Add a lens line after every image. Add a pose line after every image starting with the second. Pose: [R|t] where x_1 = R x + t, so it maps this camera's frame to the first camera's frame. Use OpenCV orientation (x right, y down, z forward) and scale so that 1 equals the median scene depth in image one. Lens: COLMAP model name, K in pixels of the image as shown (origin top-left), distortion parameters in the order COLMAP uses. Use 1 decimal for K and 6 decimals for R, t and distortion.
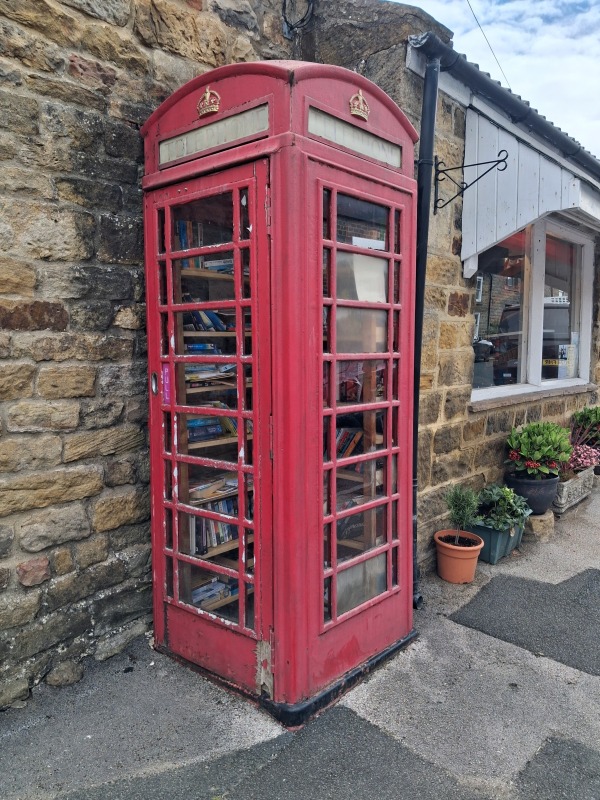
lens RADIAL K [[624.7, 0, 291.4], [0, 624.7, 400.3], [0, 0, 1]] dist [-0.061064, 0.050045]
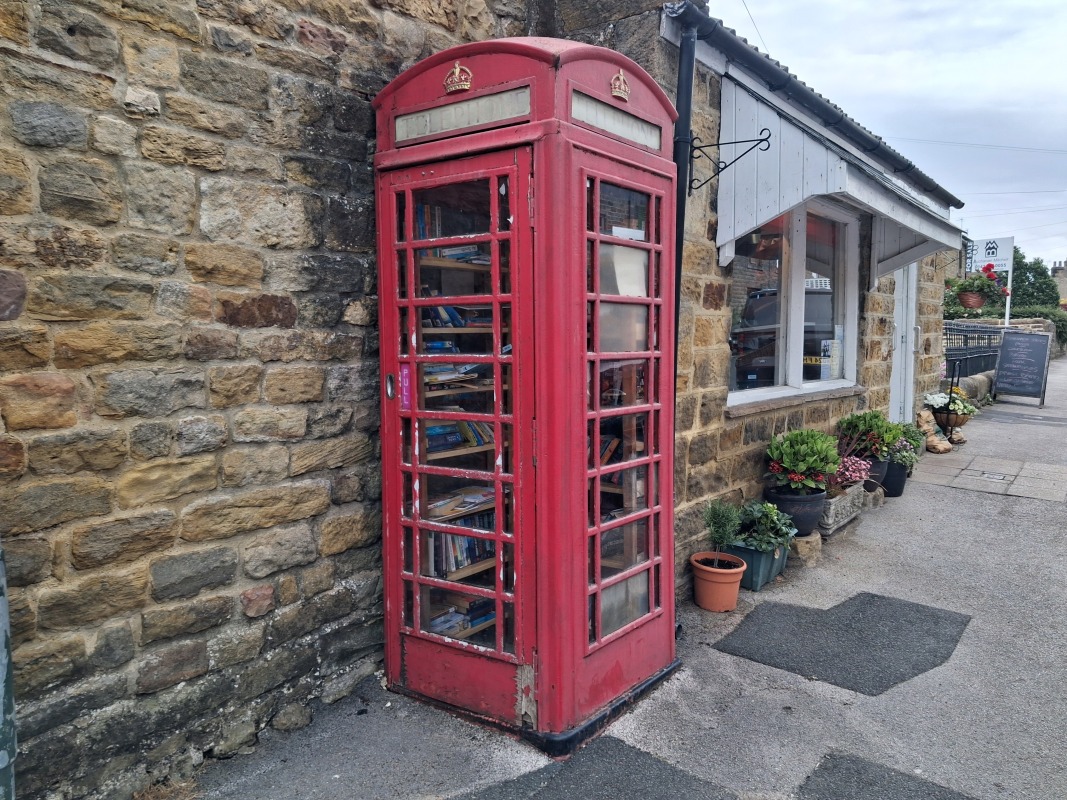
lens RADIAL K [[833.2, 0, 541.0], [0, 833.2, 398.4], [0, 0, 1]] dist [-0.061064, 0.050045]
pose [[0.995864, -0.007690, 0.090534, -0.115217], [0.009214, 0.999823, -0.016421, 0.011877], [-0.090391, 0.017188, 0.995758, -0.205555]]
